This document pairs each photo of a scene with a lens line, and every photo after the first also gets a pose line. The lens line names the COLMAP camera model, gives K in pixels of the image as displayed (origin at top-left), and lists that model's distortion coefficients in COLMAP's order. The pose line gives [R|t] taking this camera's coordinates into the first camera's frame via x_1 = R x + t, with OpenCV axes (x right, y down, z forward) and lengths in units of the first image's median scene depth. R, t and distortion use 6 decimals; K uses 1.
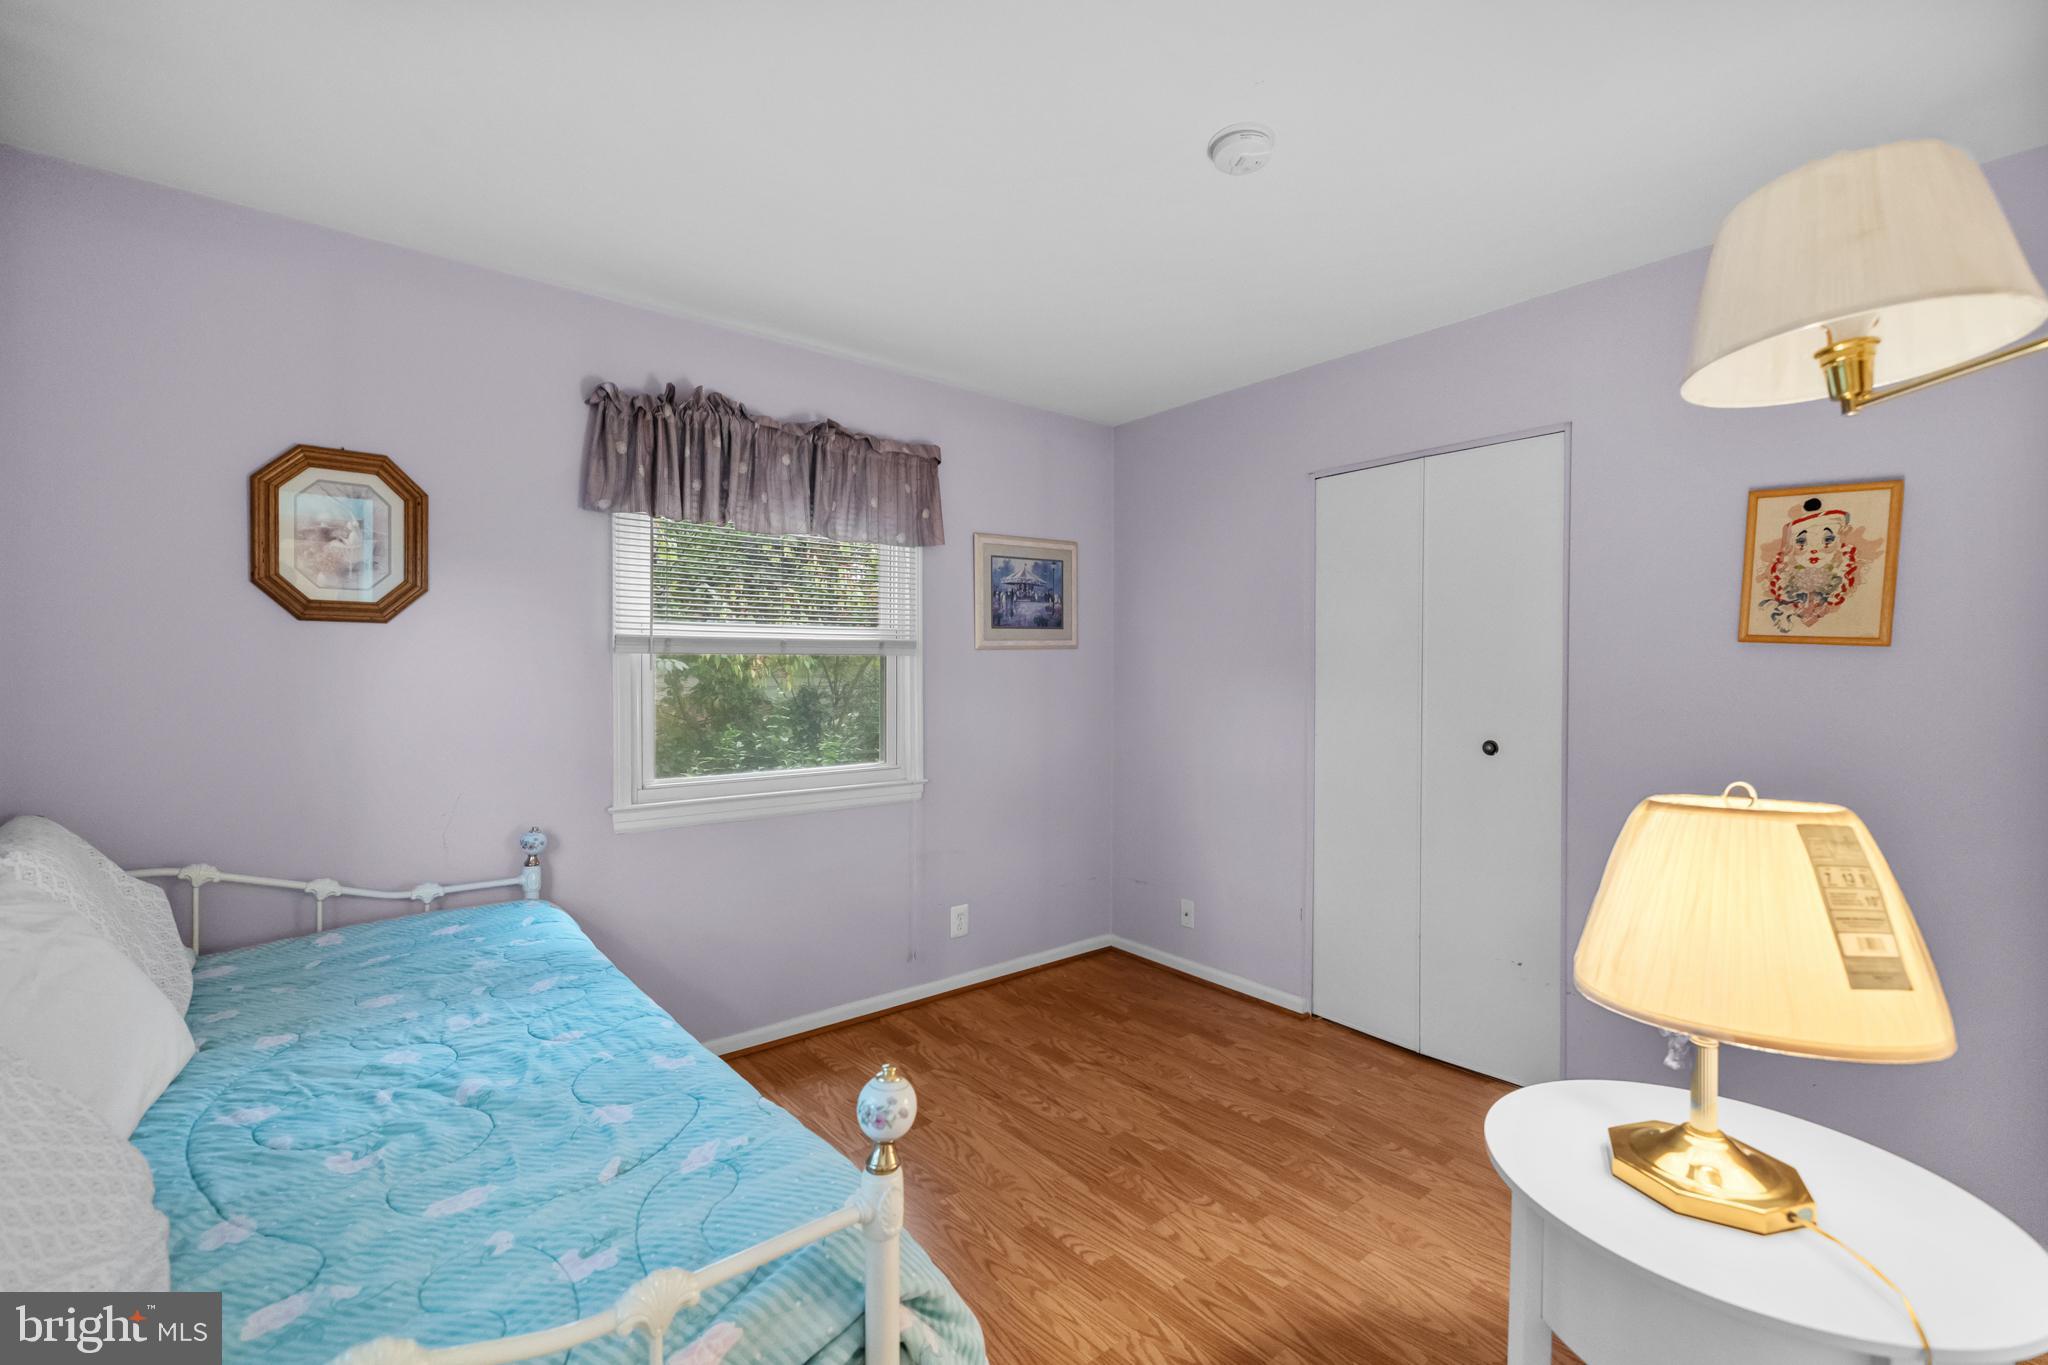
lens RADIAL K [[875.2, 0, 1021.7], [0, 875.2, 680.7], [0, 0, 1]] dist [0.005223, -0.001091]
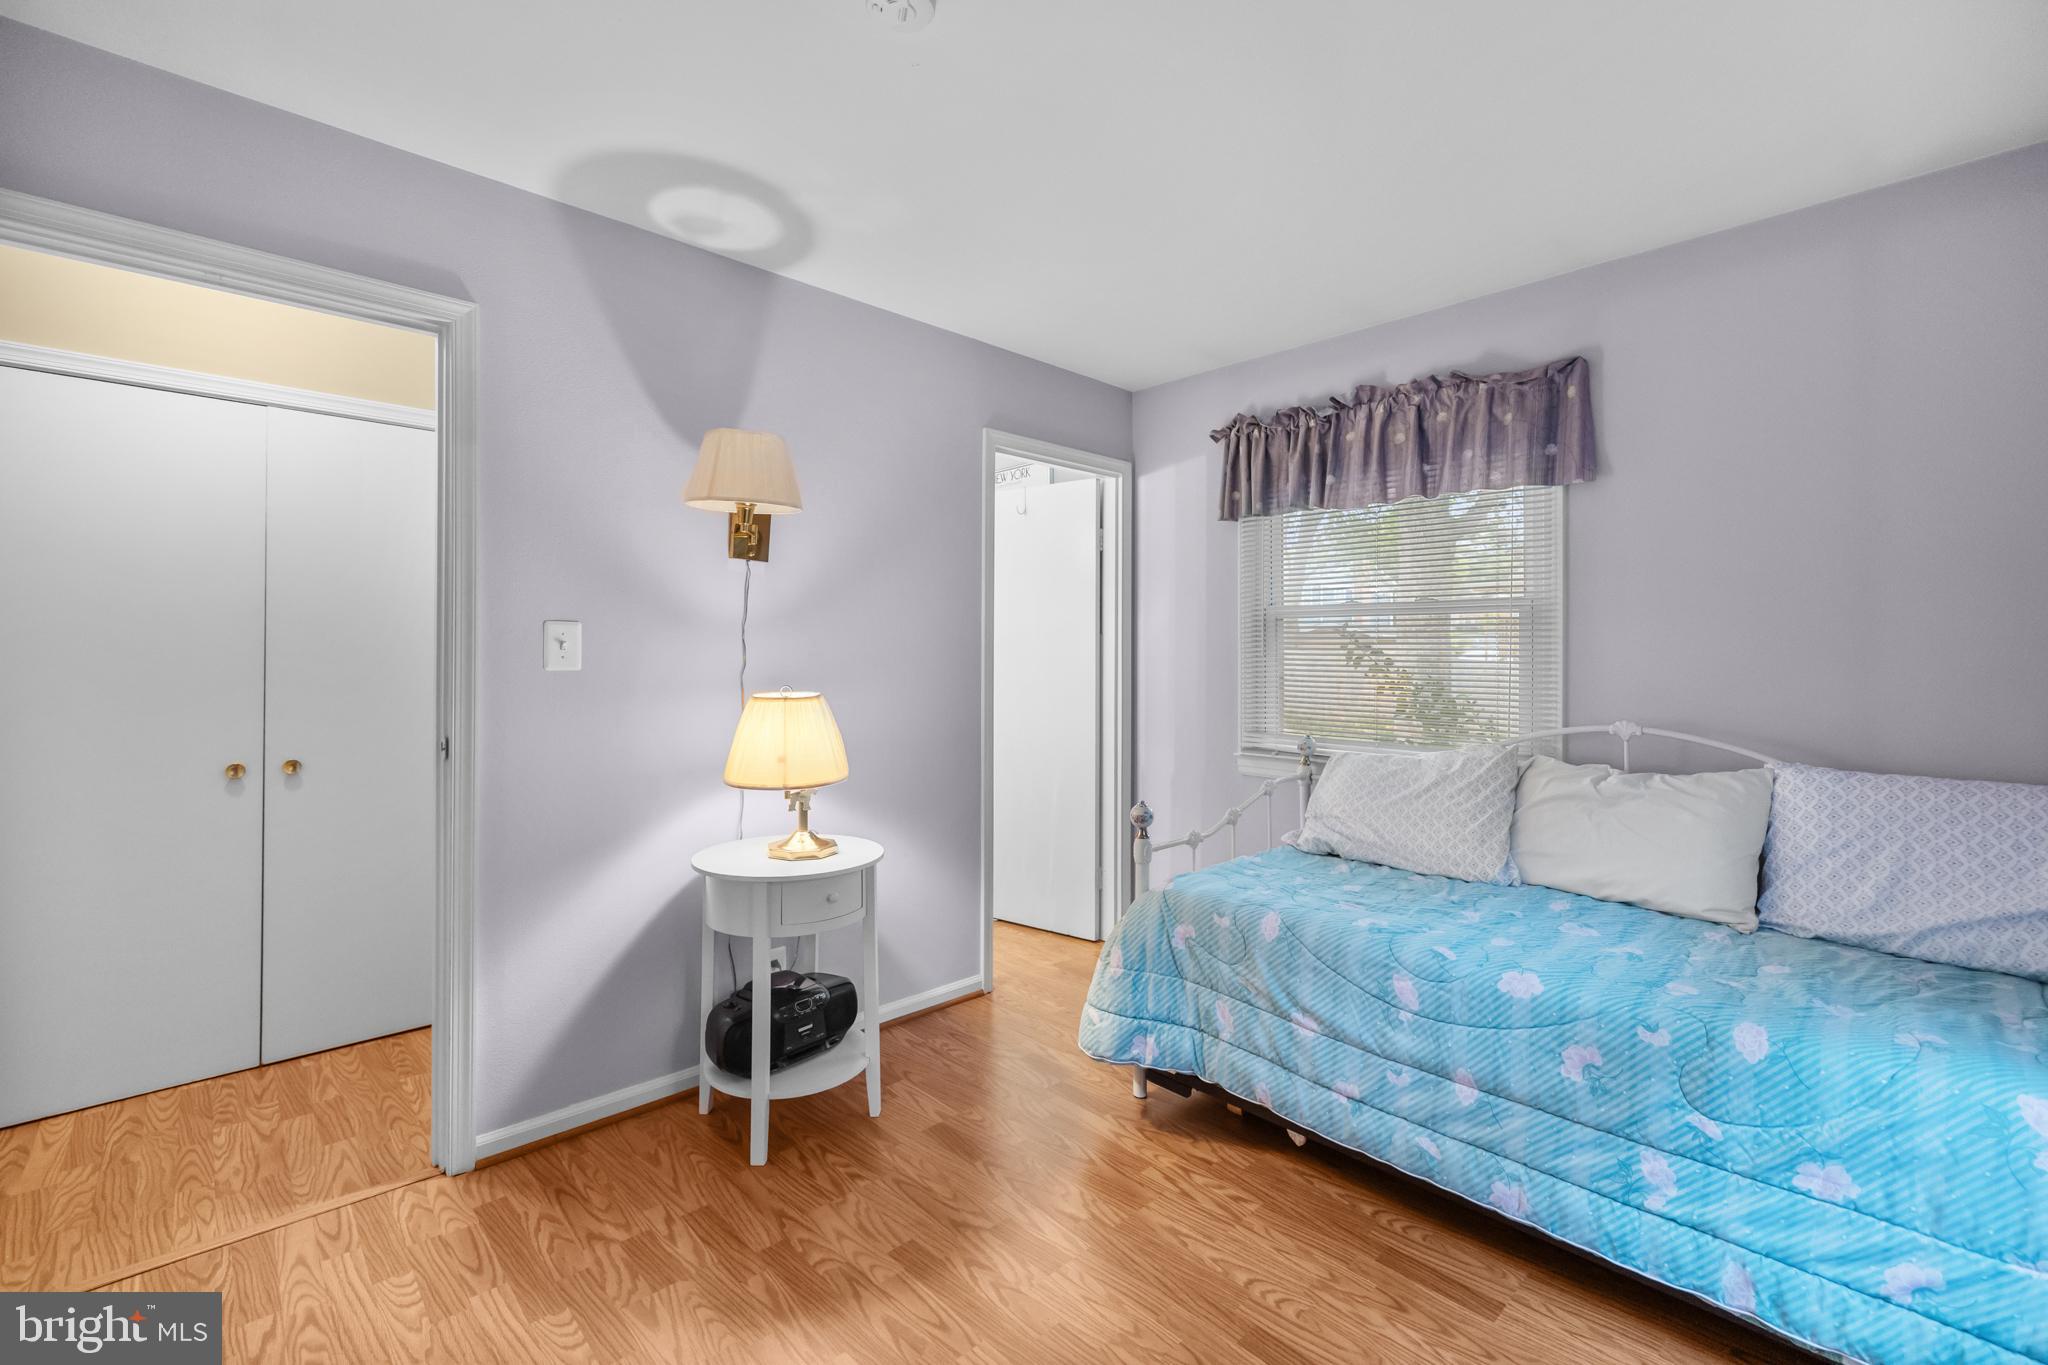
lens RADIAL K [[875.2, 0, 1031.8], [0, 875.2, 661.7], [0, 0, 1]] dist [0.005223, -0.001091]
pose [[-0.995899, -0.013894, -0.089396, 0.149835], [-0.015471, 0.999736, 0.016981, 0.006245], [0.089137, 0.018295, -0.995851, 1.354026]]
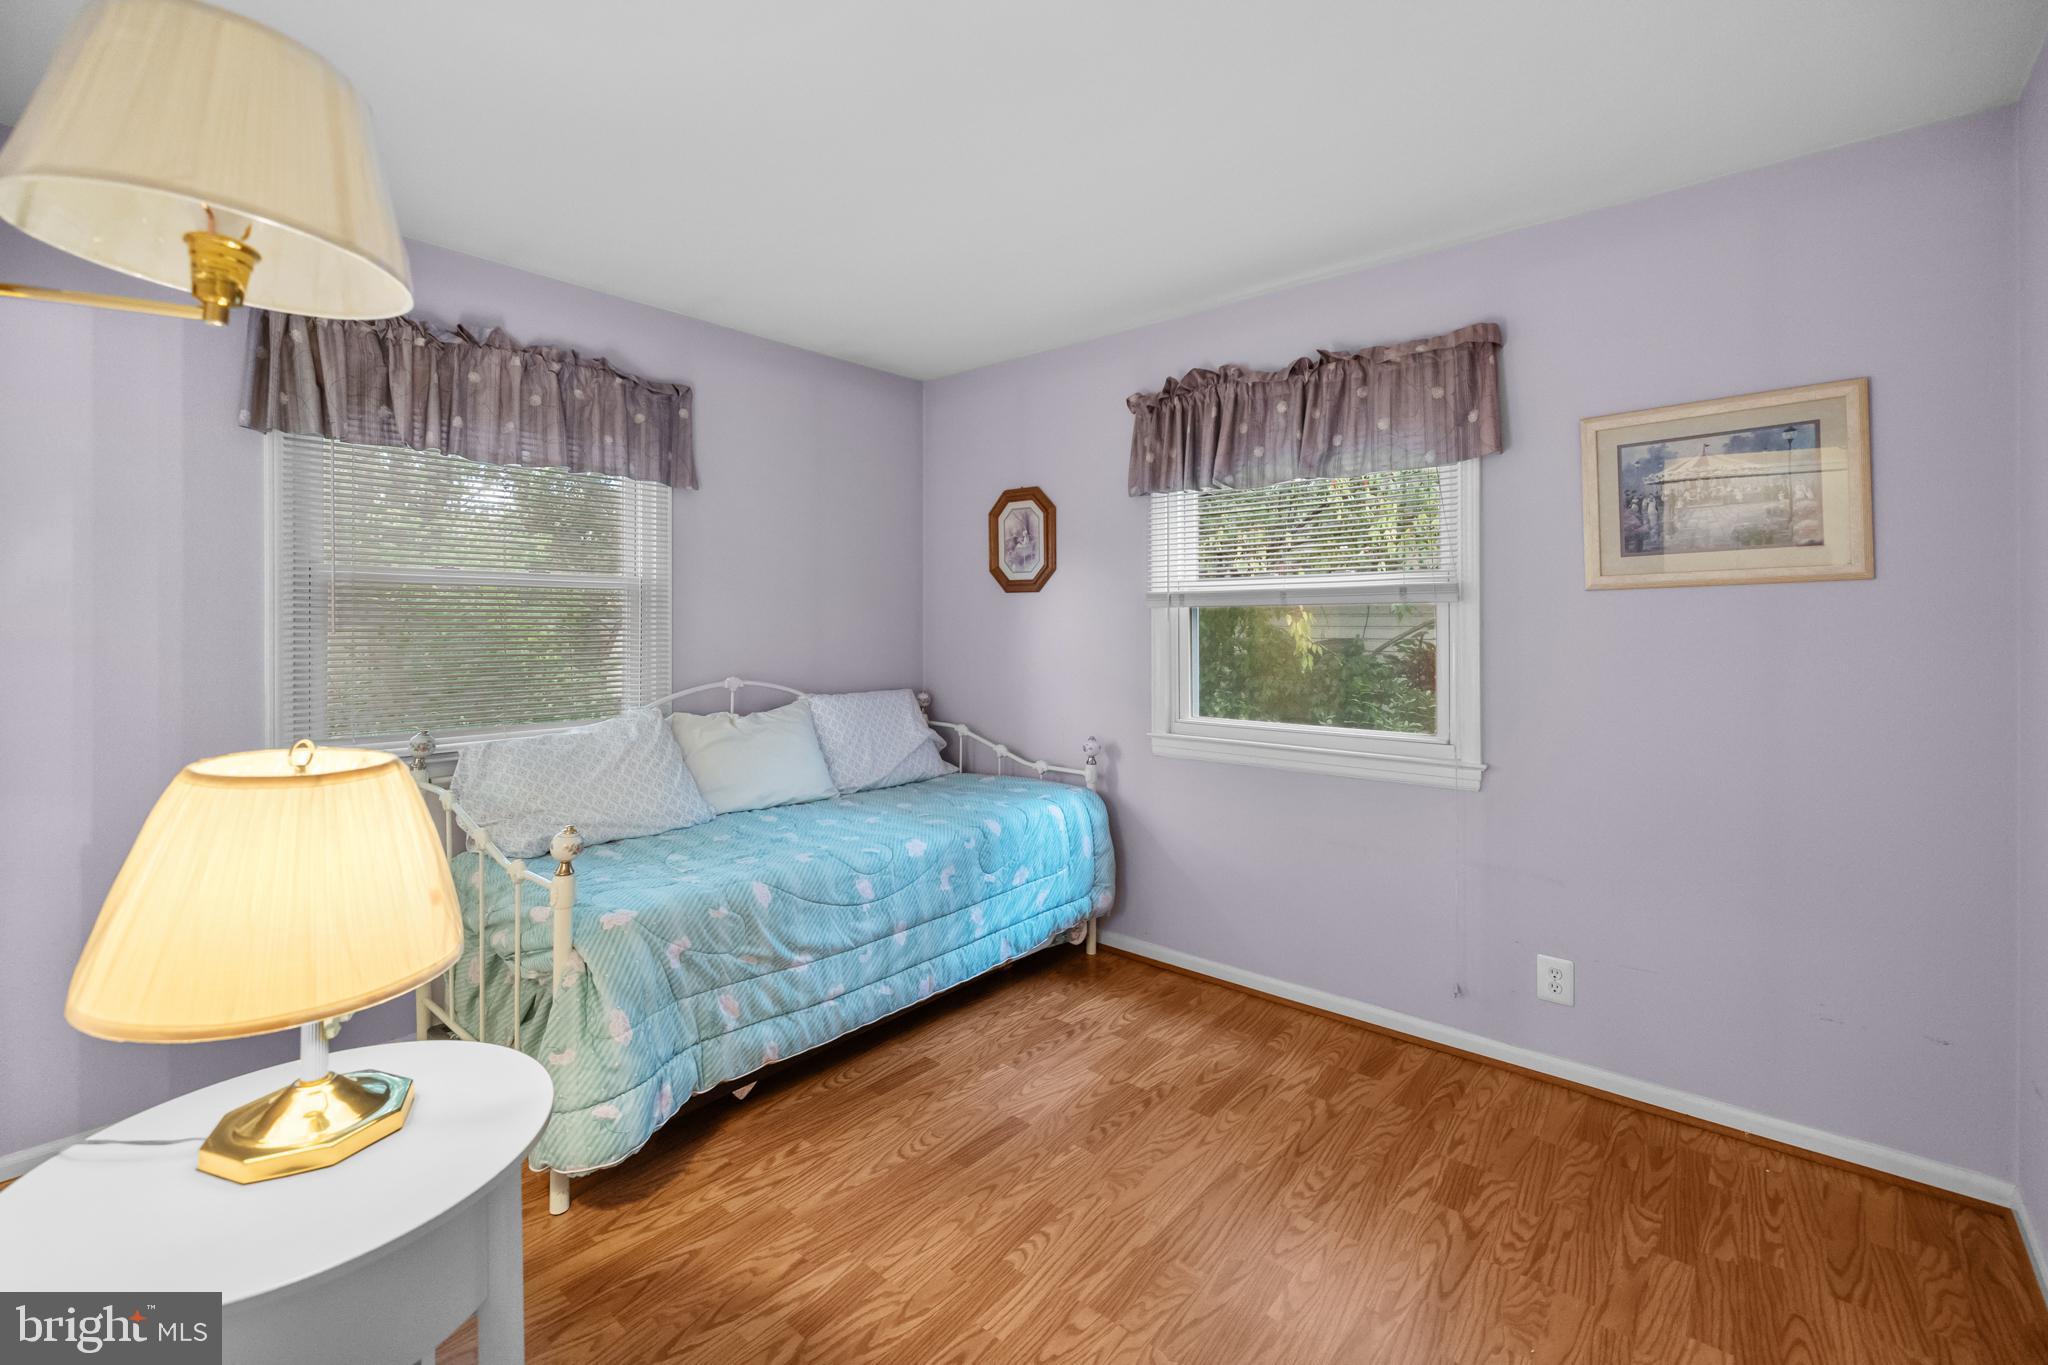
lens RADIAL K [[875.2, 0, 1028.5], [0, 875.2, 621.0], [0, 0, 1]] dist [0.005223, -0.001091]
pose [[0.187420, -0.004300, -0.982270, 0.760769], [-0.013564, 0.999884, -0.006965, -0.001947], [0.982186, 0.014629, 0.187340, 0.639983]]
